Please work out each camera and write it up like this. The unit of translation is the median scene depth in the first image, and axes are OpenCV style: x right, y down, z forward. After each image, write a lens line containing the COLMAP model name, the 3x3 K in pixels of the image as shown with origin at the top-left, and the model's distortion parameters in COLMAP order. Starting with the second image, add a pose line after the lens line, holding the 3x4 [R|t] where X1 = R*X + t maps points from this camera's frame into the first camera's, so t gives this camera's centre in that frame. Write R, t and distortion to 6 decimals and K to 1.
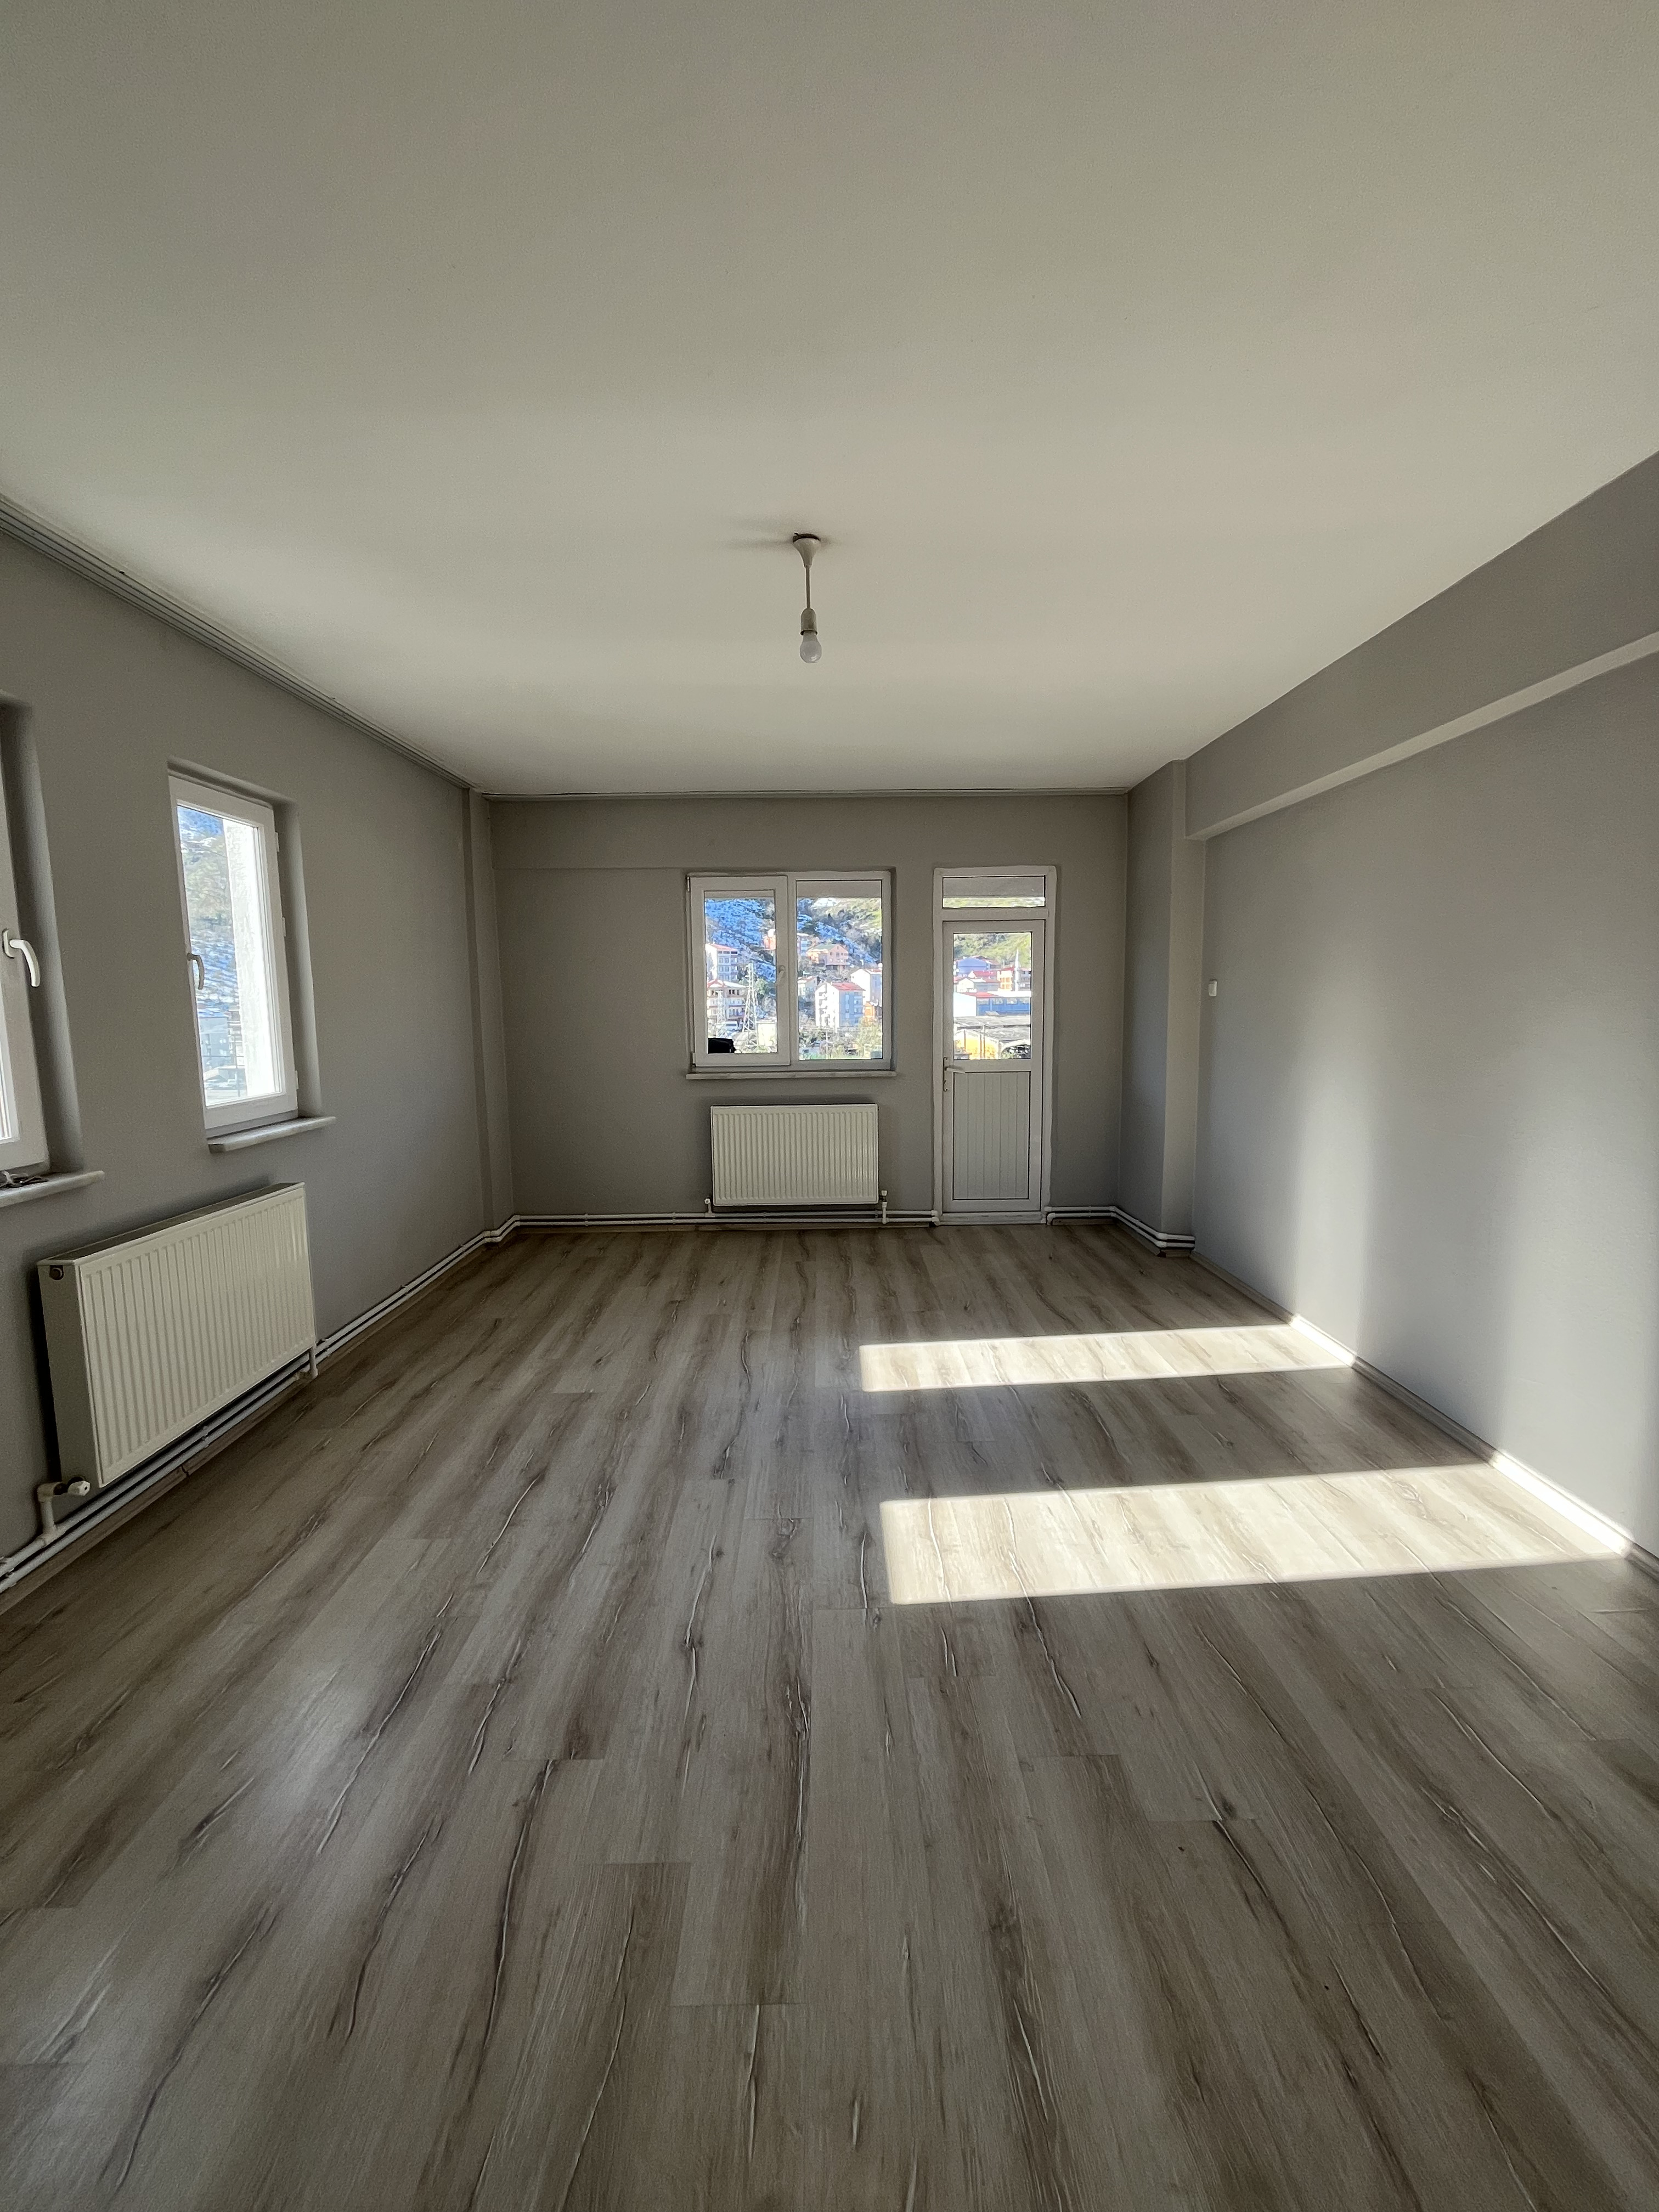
lens RADIAL K [[888.3, 0, 829.9], [0, 888.3, 1108.5], [0, 0, 1]] dist [-0.001584, -0.000332]
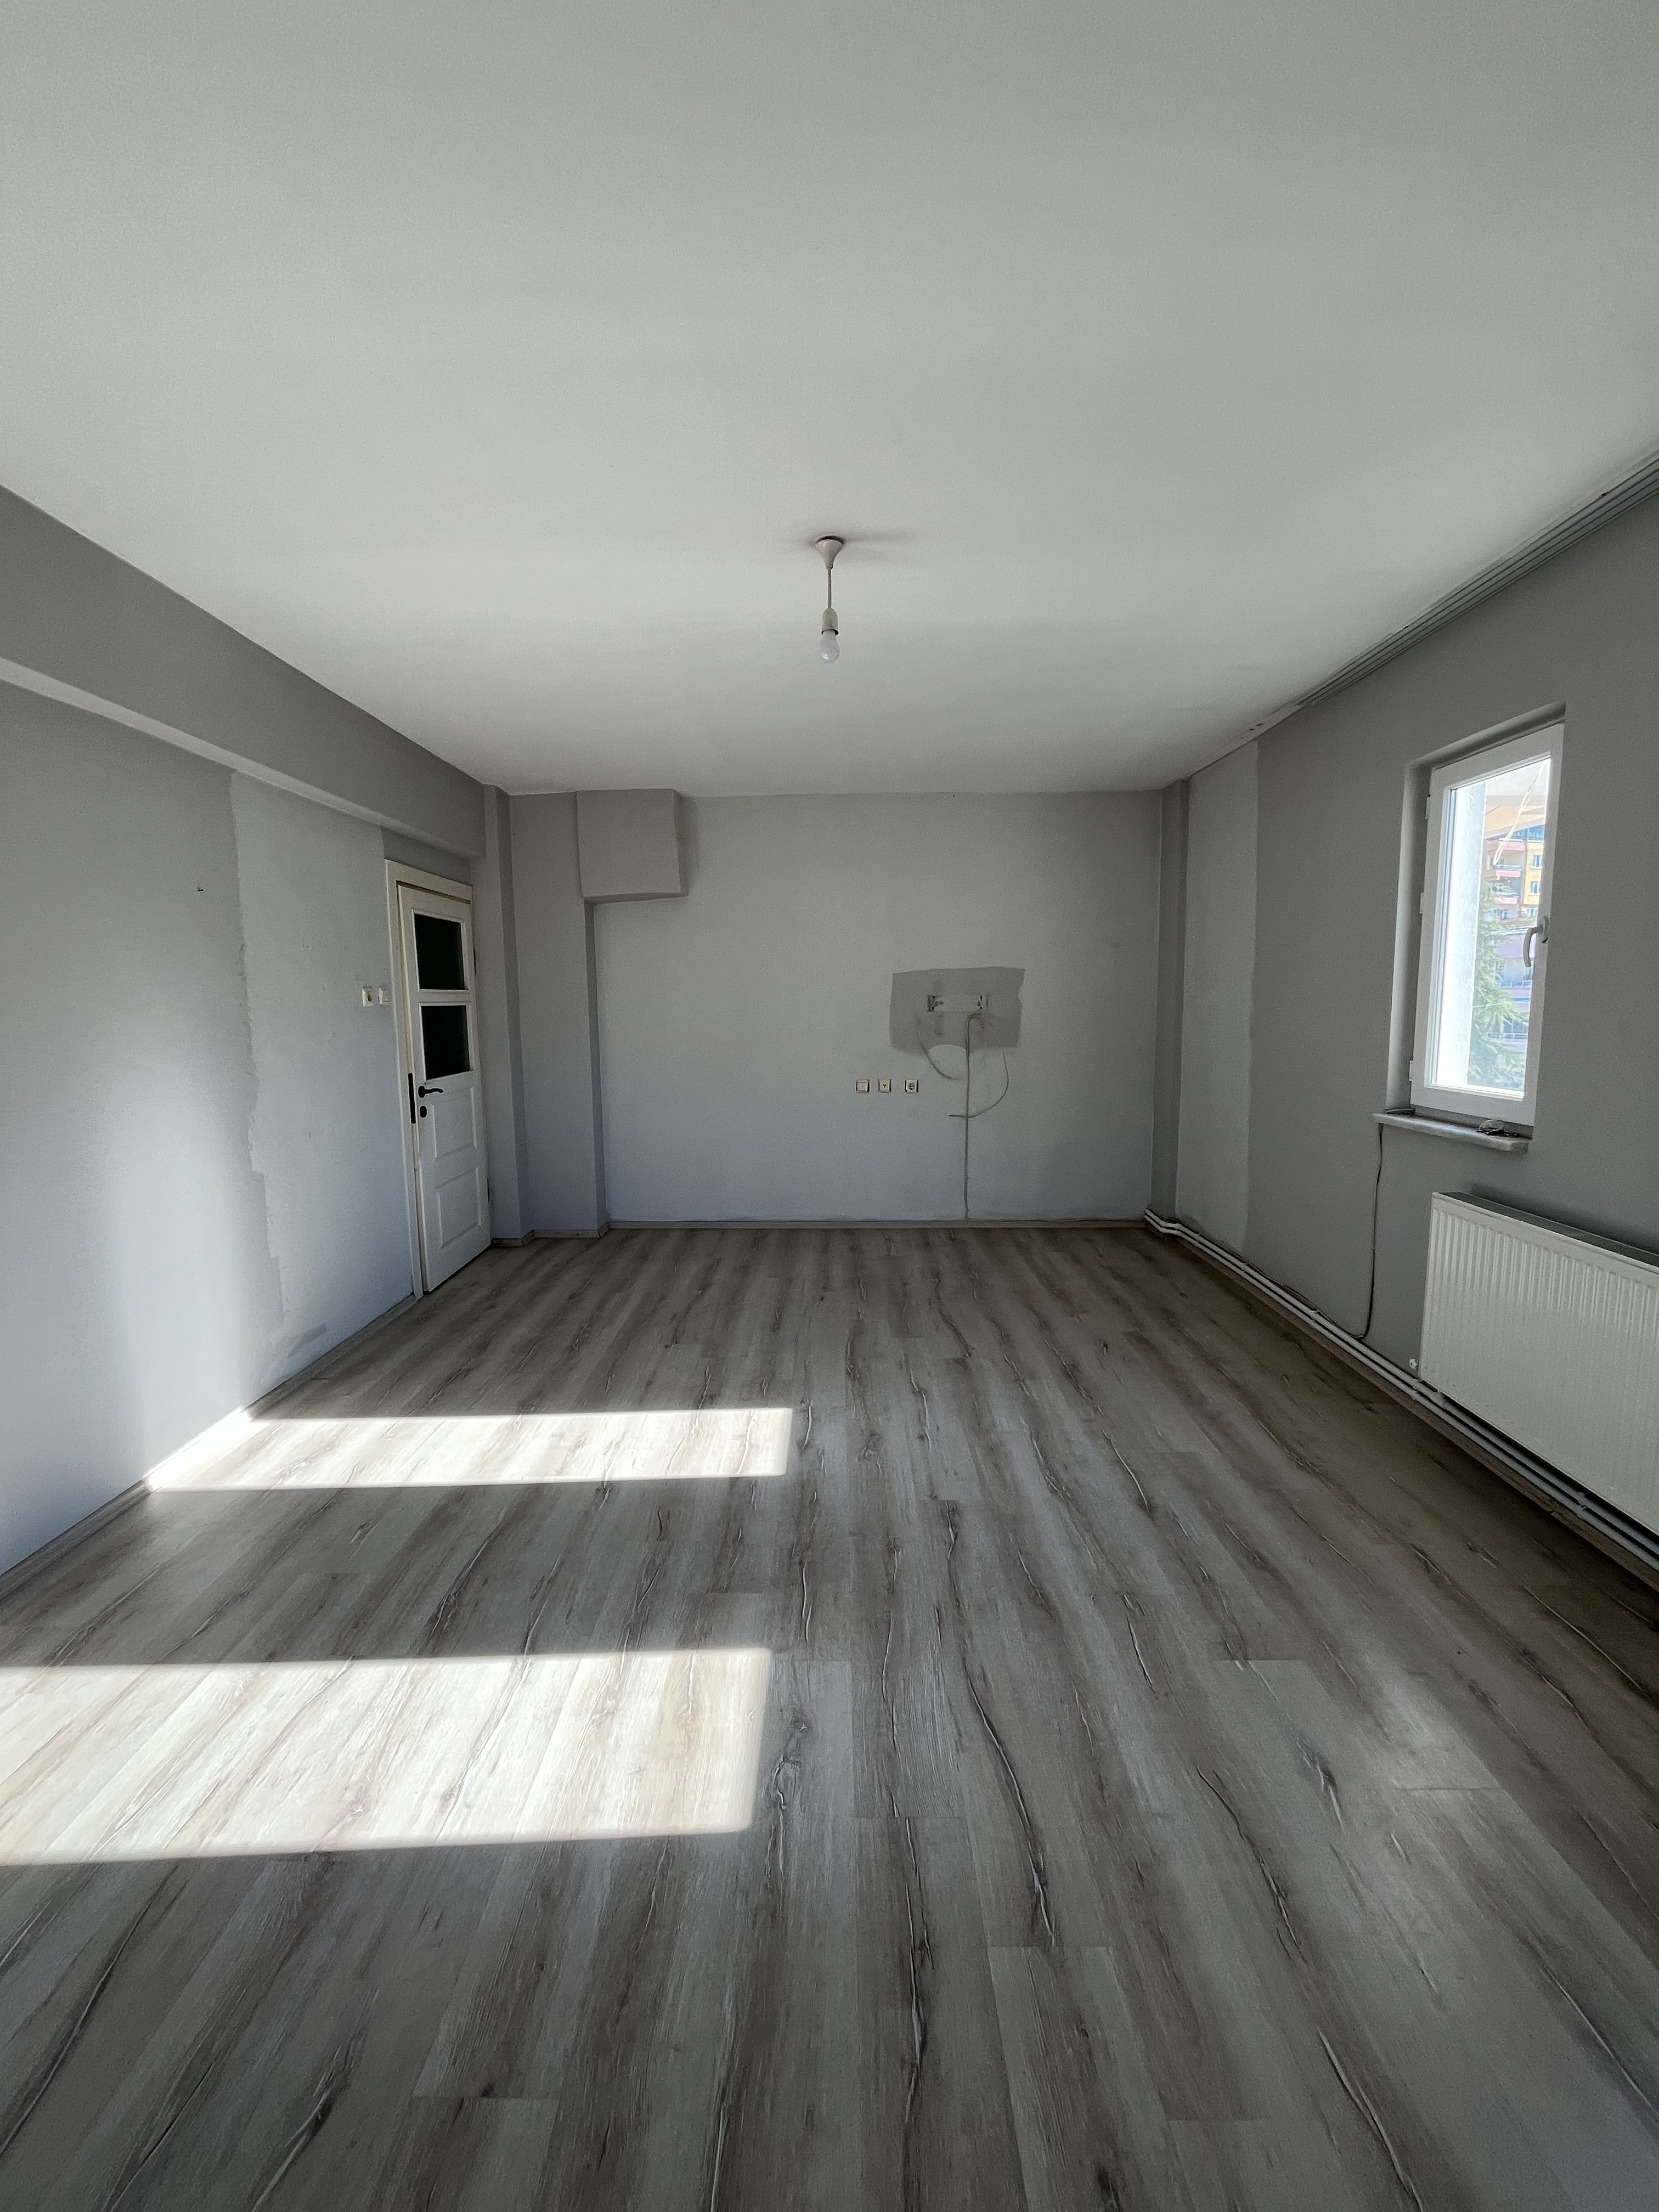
lens RADIAL K [[888.3, 0, 829.0], [0, 888.3, 1108.0], [0, 0, 1]] dist [-0.001584, -0.000332]
pose [[-0.999477, 0.021702, 0.023984, -0.023947], [0.026868, 0.969892, 0.242049, -0.178419], [-0.018009, 0.242567, -0.969968, 1.463260]]
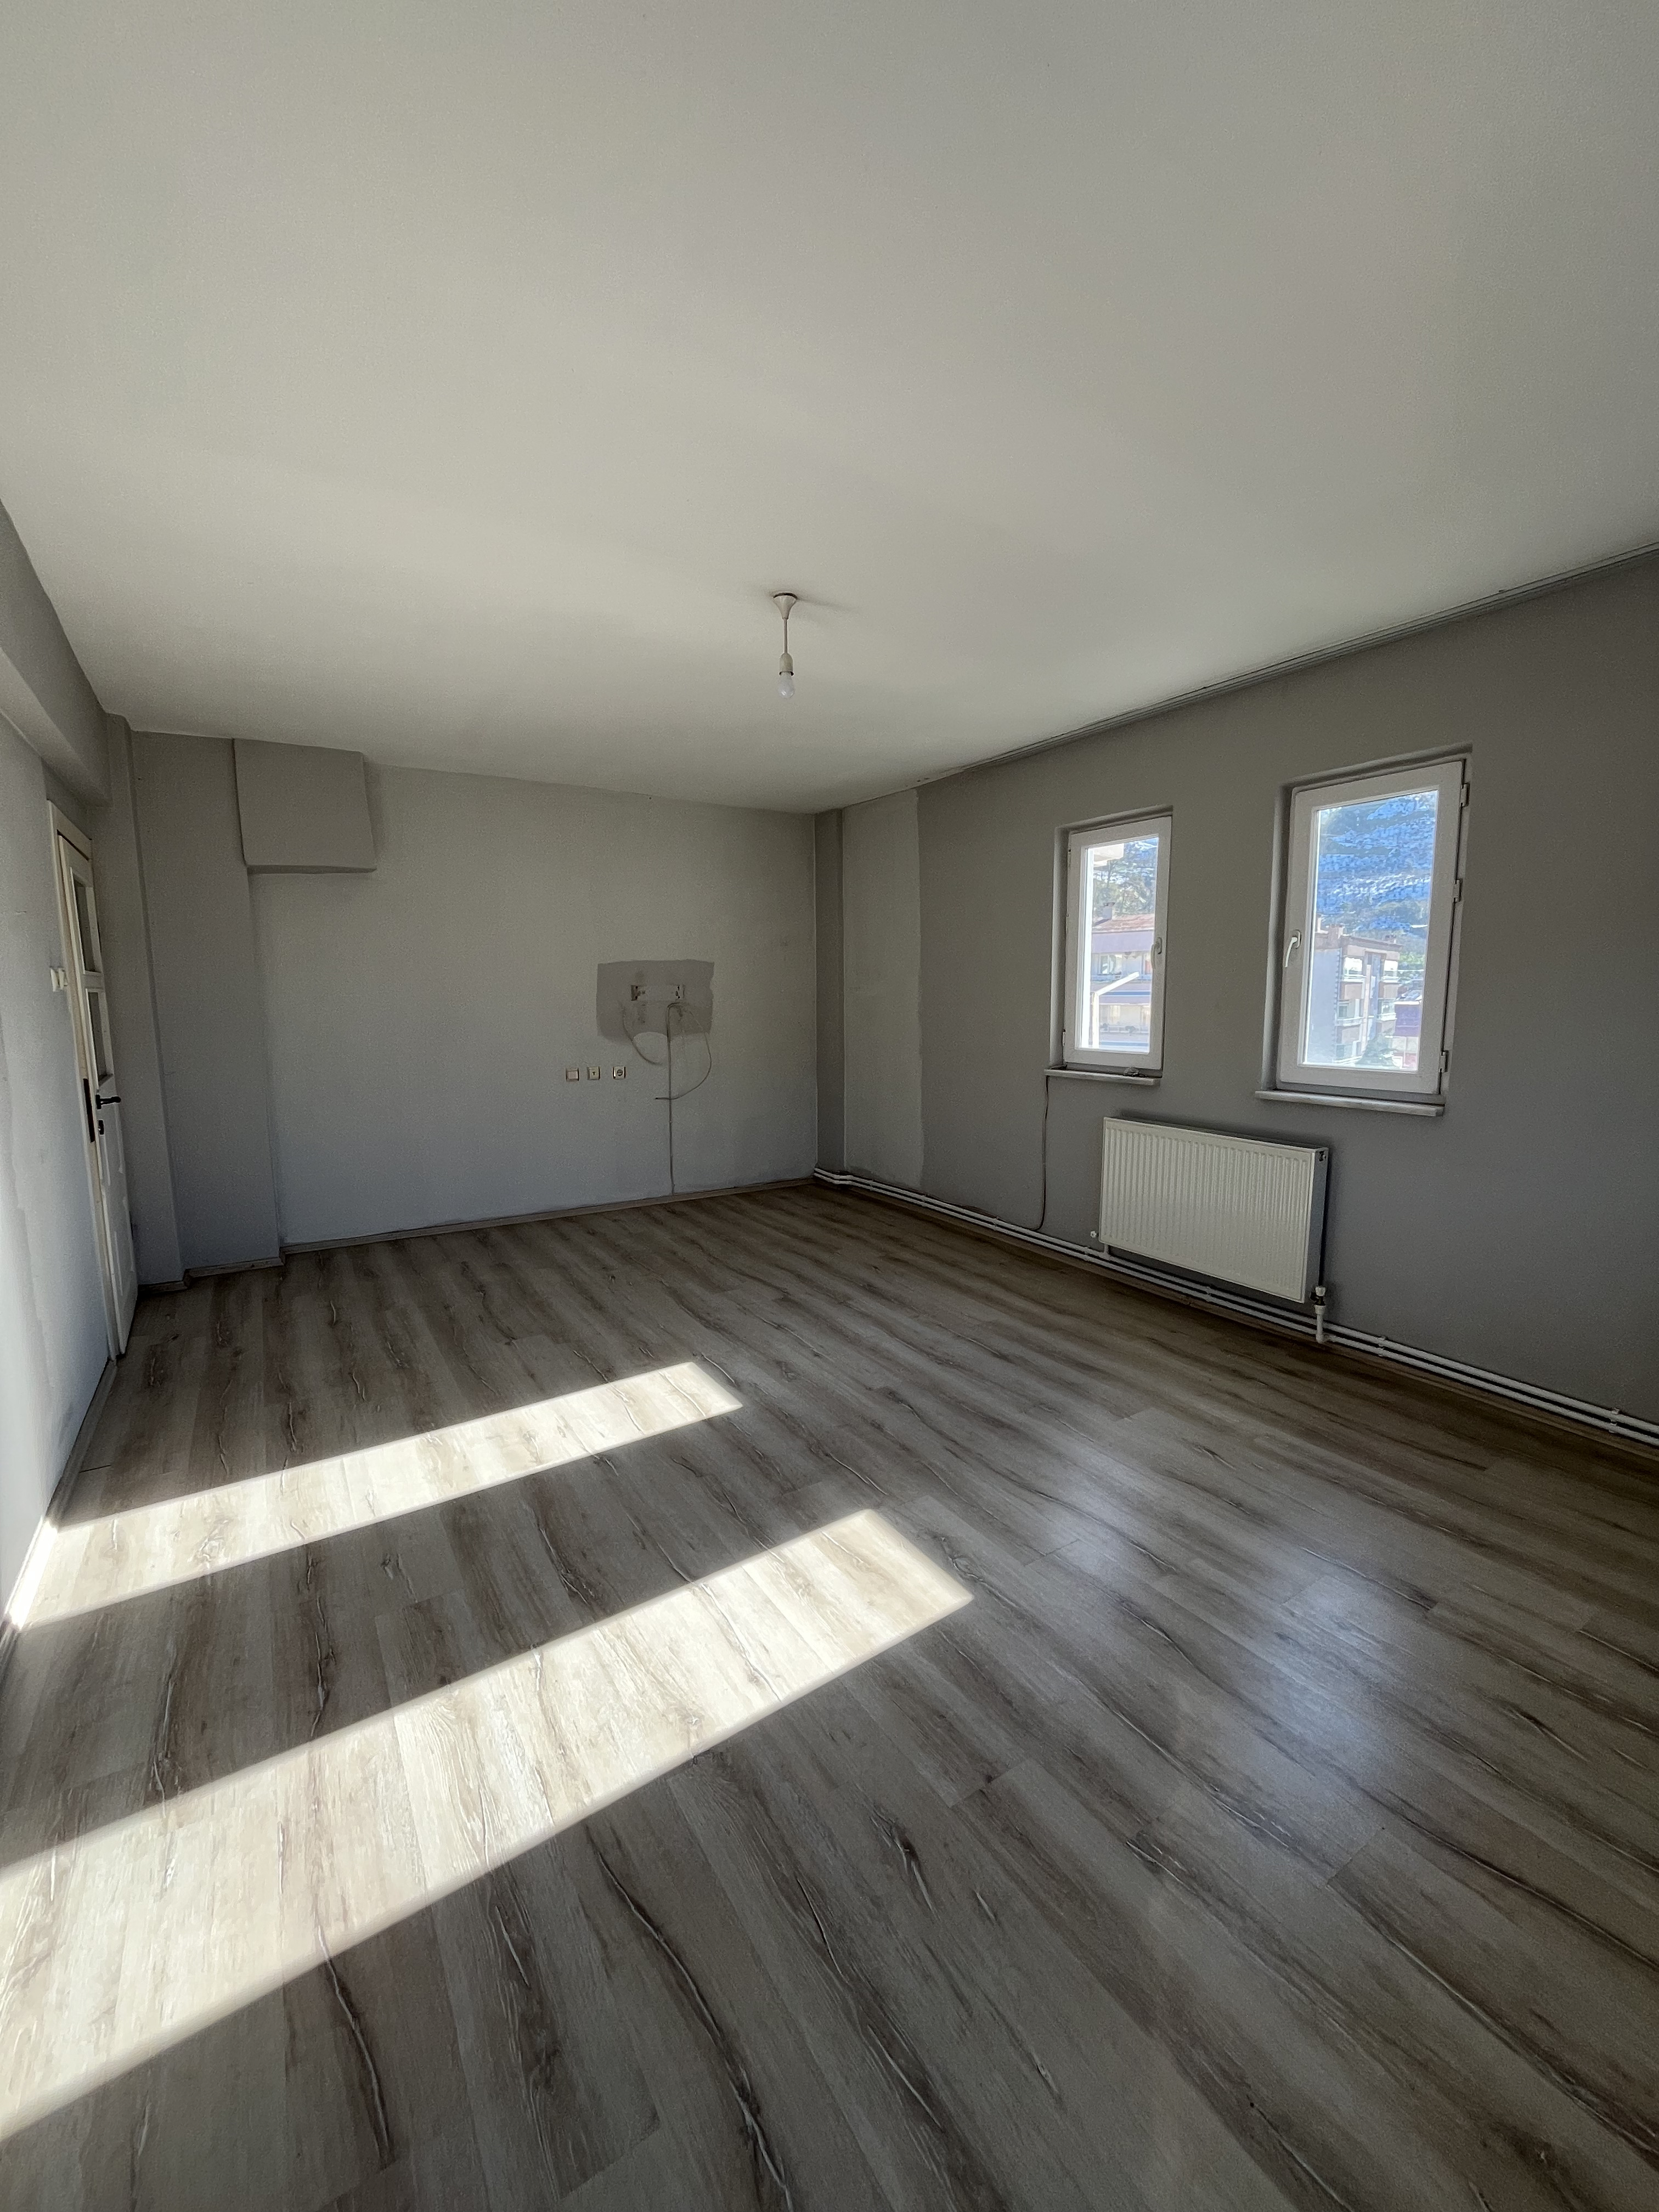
lens RADIAL K [[888.3, 0, 828.8], [0, 888.3, 1109.5], [0, 0, 1]] dist [-0.001584, -0.000332]
pose [[-0.846675, 0.088648, -0.524674, 0.419342], [-0.048915, 0.968883, 0.242636, -0.181275], [0.529858, 0.231098, -0.815993, 1.481183]]
